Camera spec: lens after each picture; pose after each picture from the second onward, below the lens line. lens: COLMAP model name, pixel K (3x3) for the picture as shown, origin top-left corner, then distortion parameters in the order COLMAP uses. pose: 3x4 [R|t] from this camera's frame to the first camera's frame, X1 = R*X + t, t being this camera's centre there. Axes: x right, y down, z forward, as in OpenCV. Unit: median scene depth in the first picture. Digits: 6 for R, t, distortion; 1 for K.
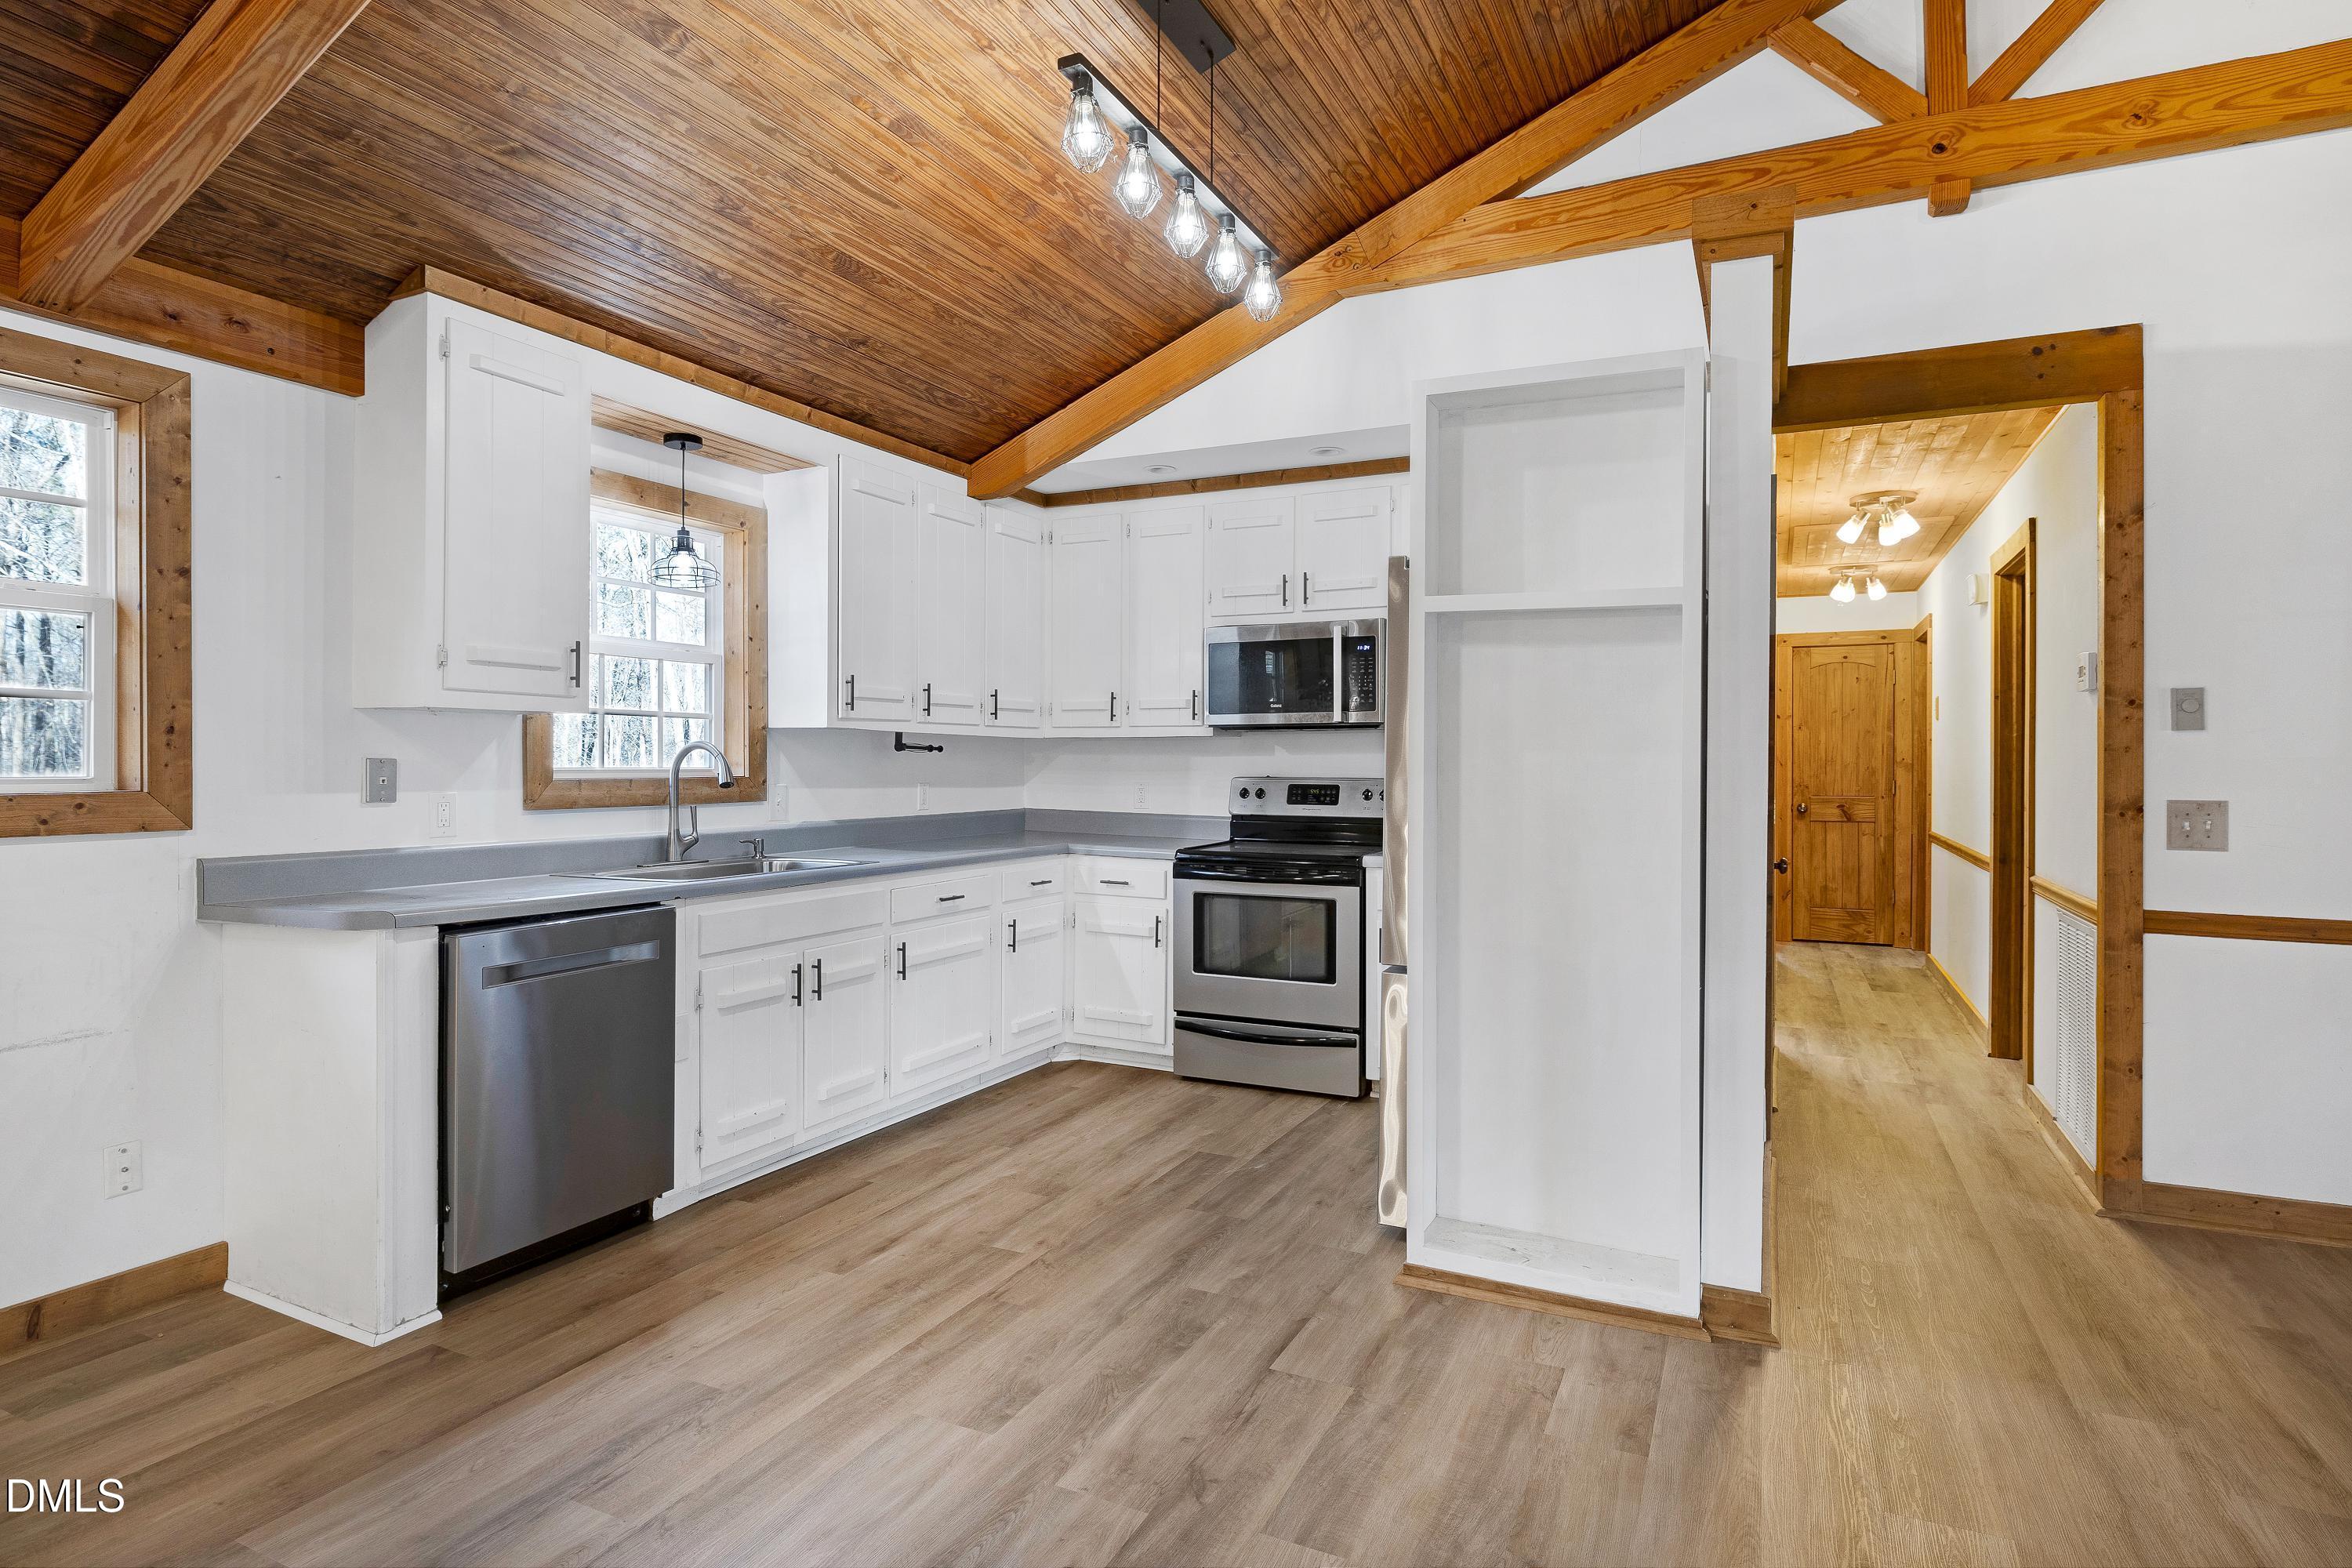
lens RADIAL K [[1234.4, 0, 1172.6], [0, 1234.4, 768.0], [0, 0, 1]] dist [-0.000171, -0.000099]
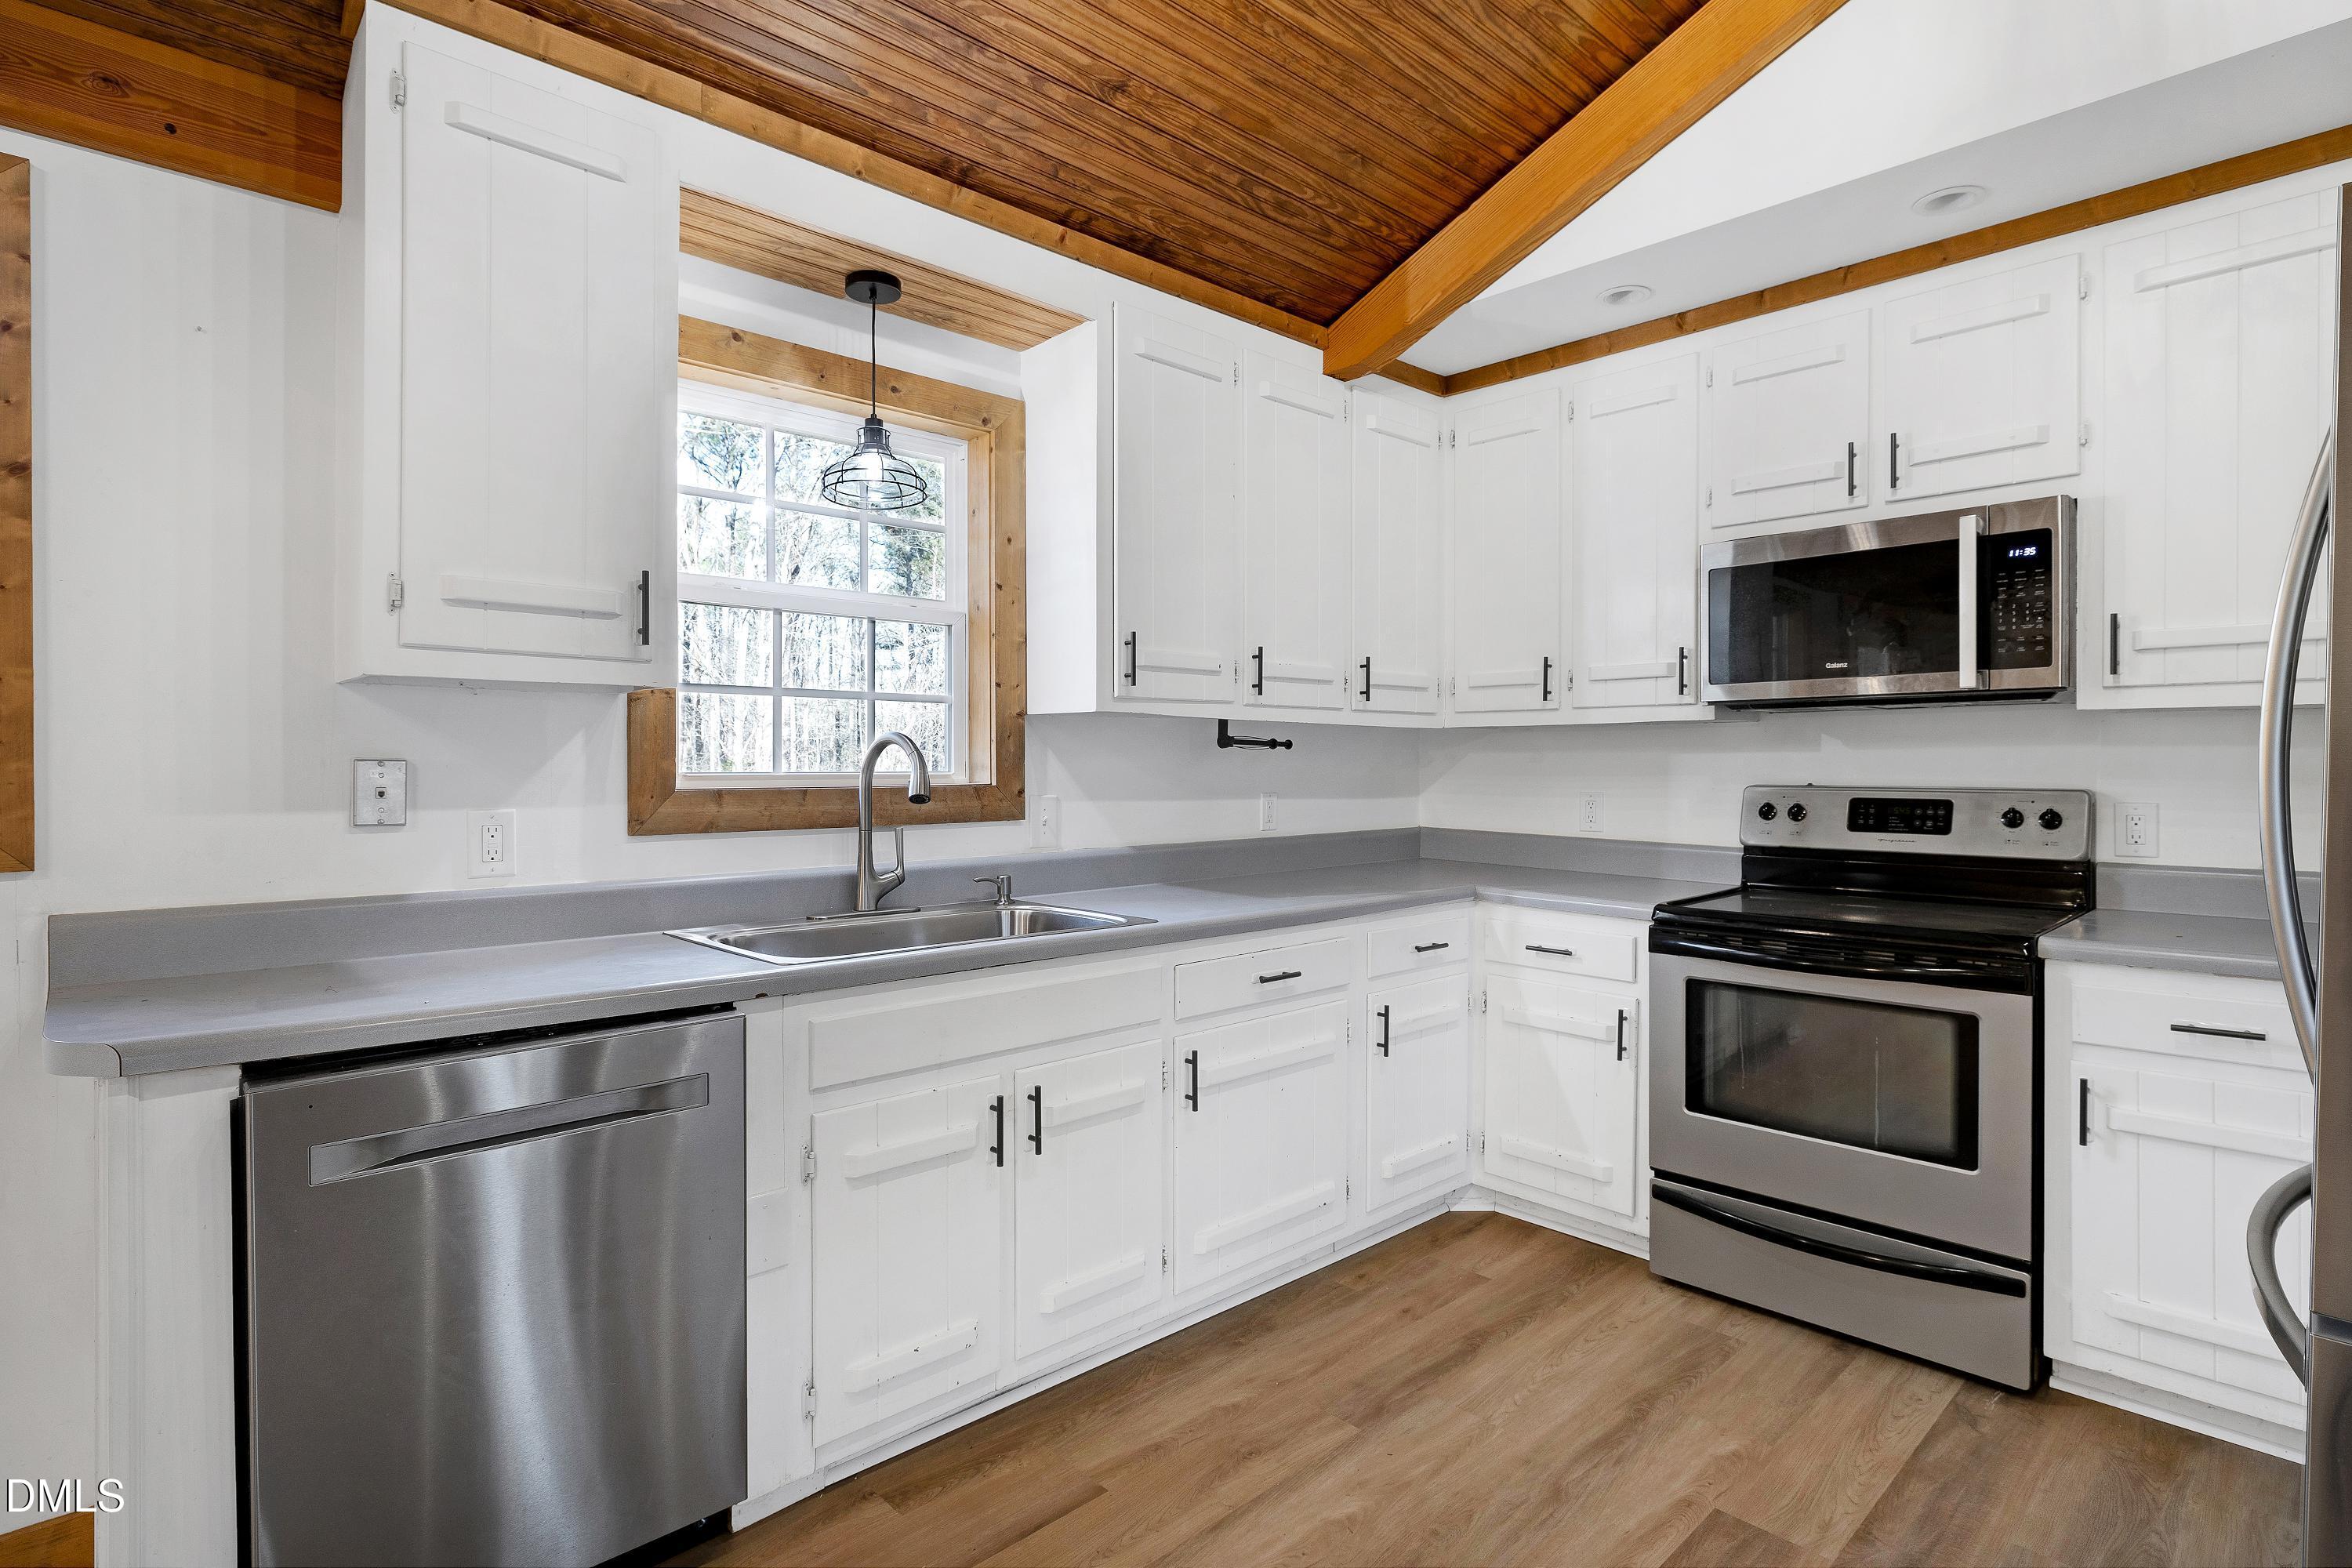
lens RADIAL K [[1175.4, 0, 1171.1], [0, 1175.4, 772.4], [0, 0, 1]] dist [-0.003515, 0.000234]
pose [[0.935281, -0.000372, -0.353906, -0.016846], [0.001202, 0.999997, 0.002127, -0.001168], [0.353904, -0.002414, 0.935279, 0.415288]]
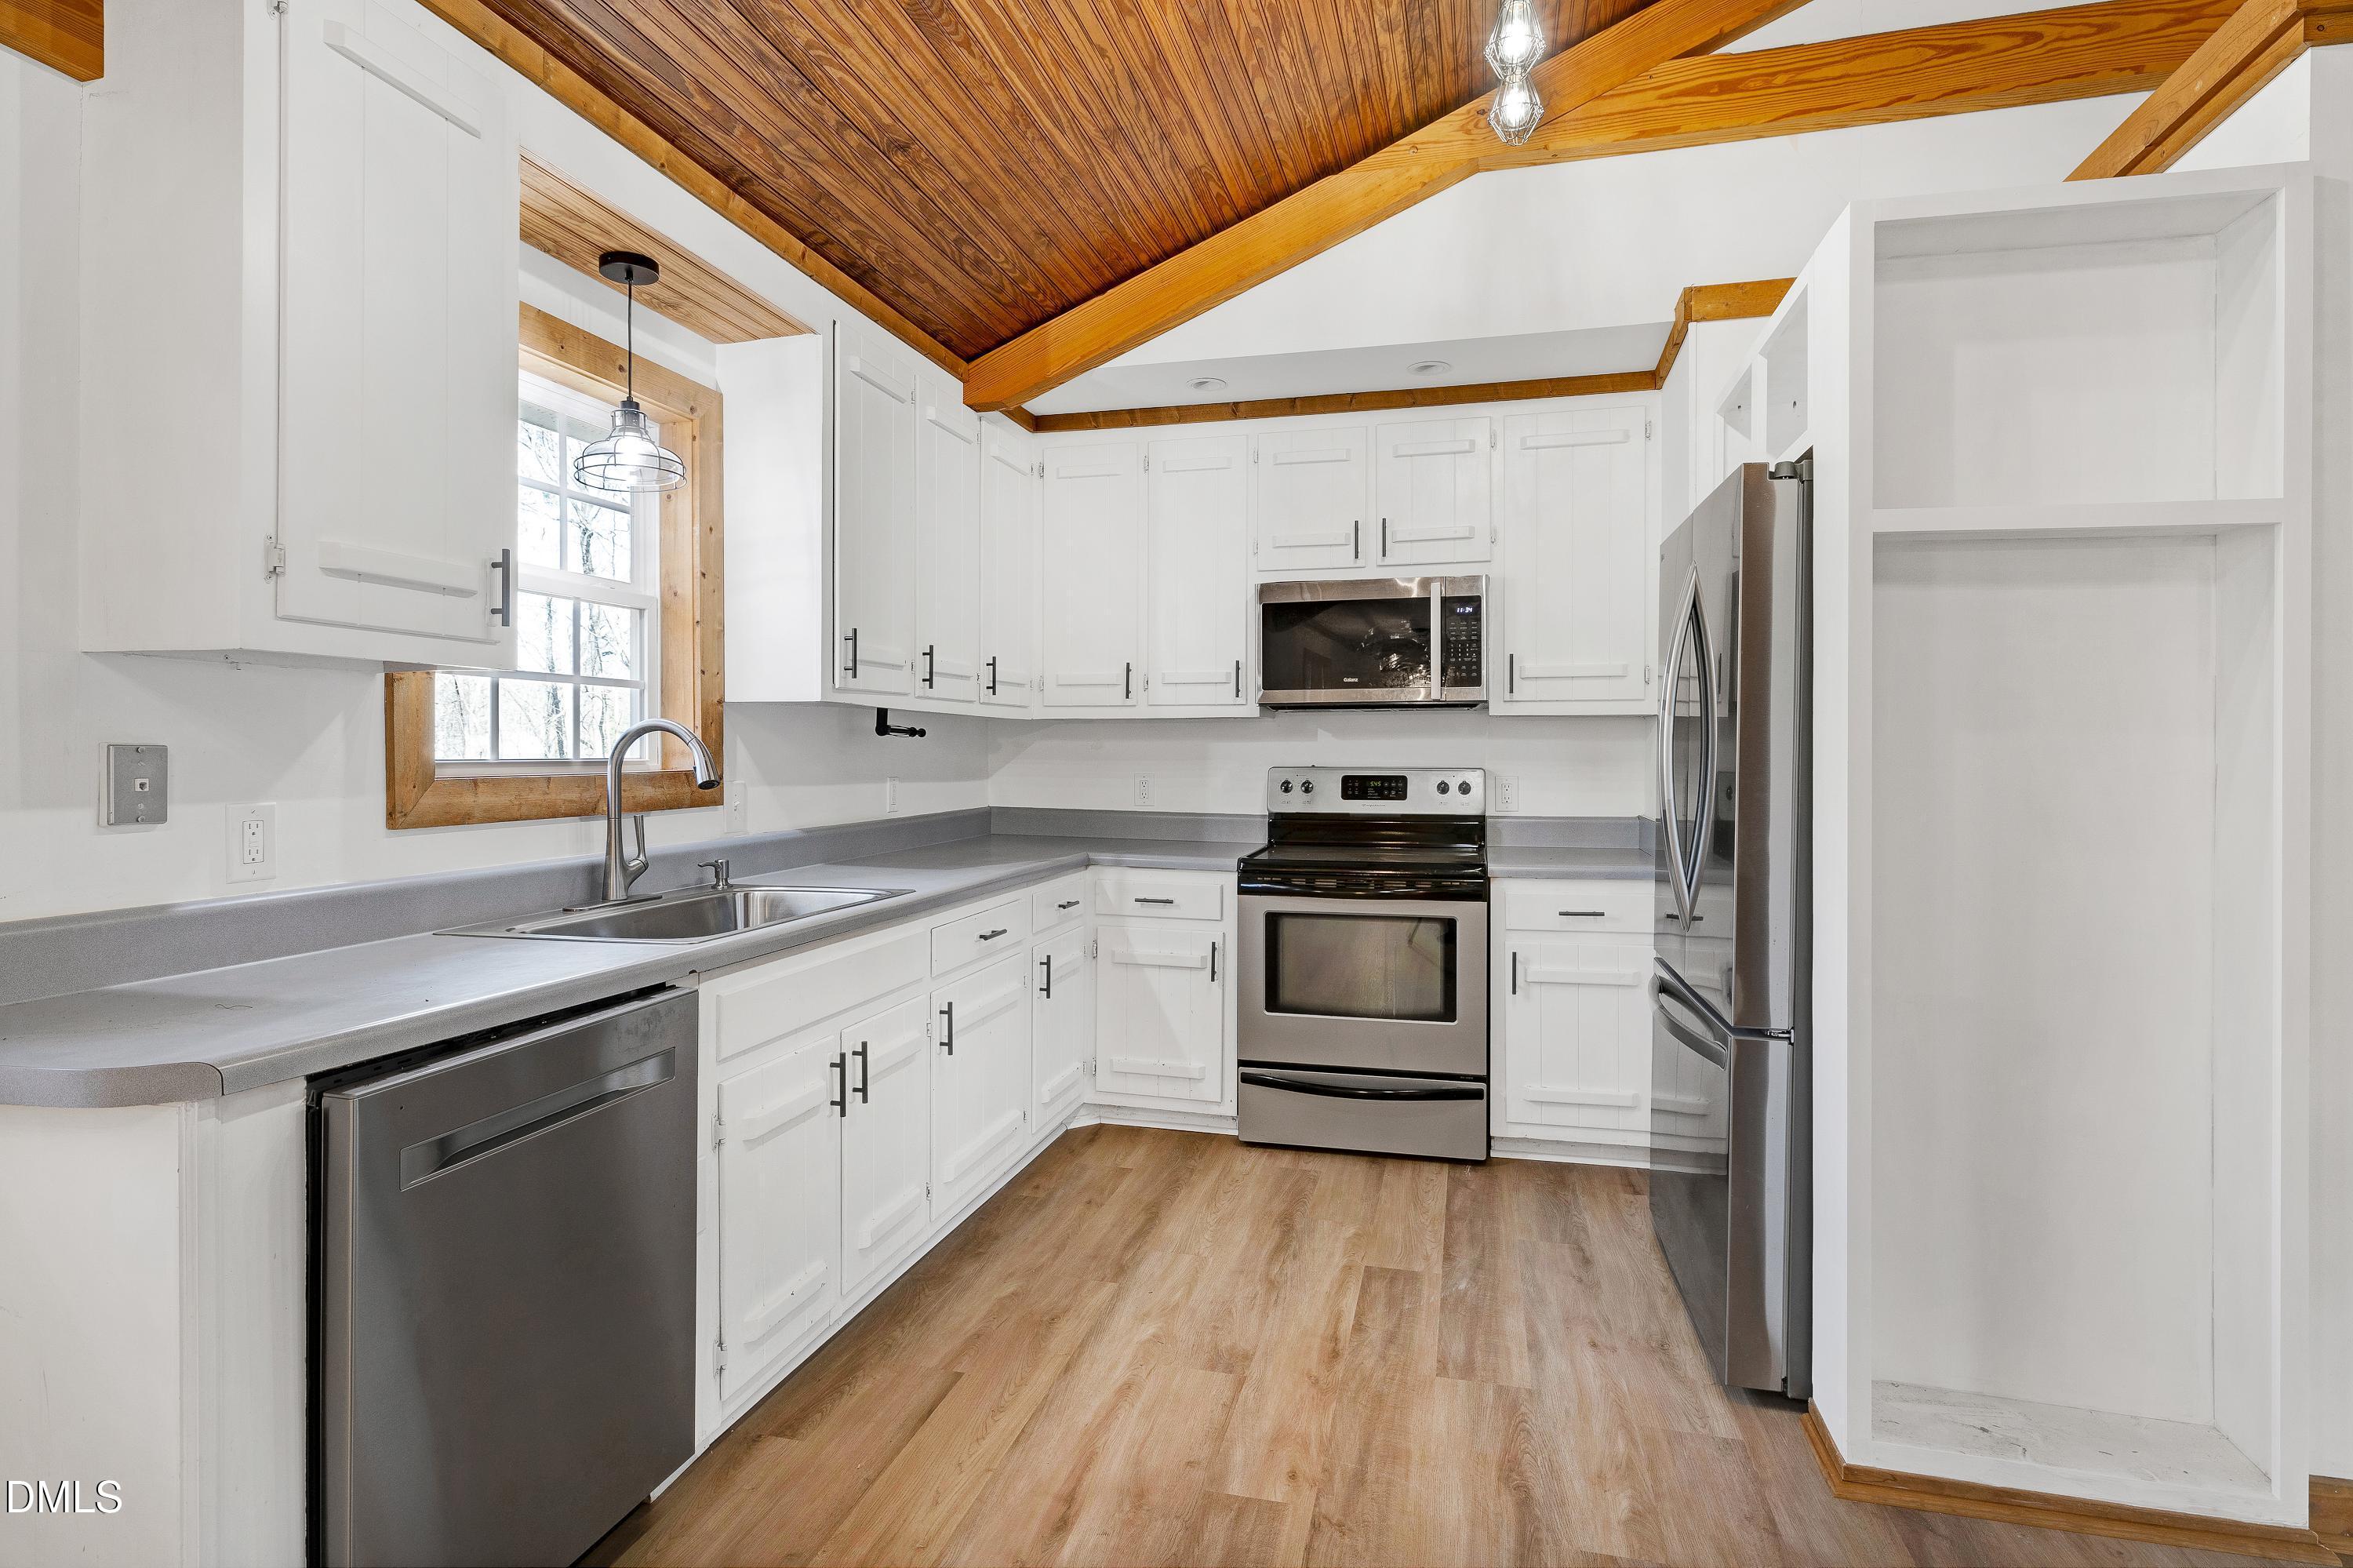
lens RADIAL K [[1190.0, 0, 1172.3], [0, 1190.0, 756.3], [0, 0, 1]] dist [-0.002682, 0.001374]
pose [[0.979908, -0.003827, 0.199411, -0.216236], [0.003727, 0.999993, 0.000876, -0.000990], [-0.199413, -0.000116, 0.979916, 0.284467]]
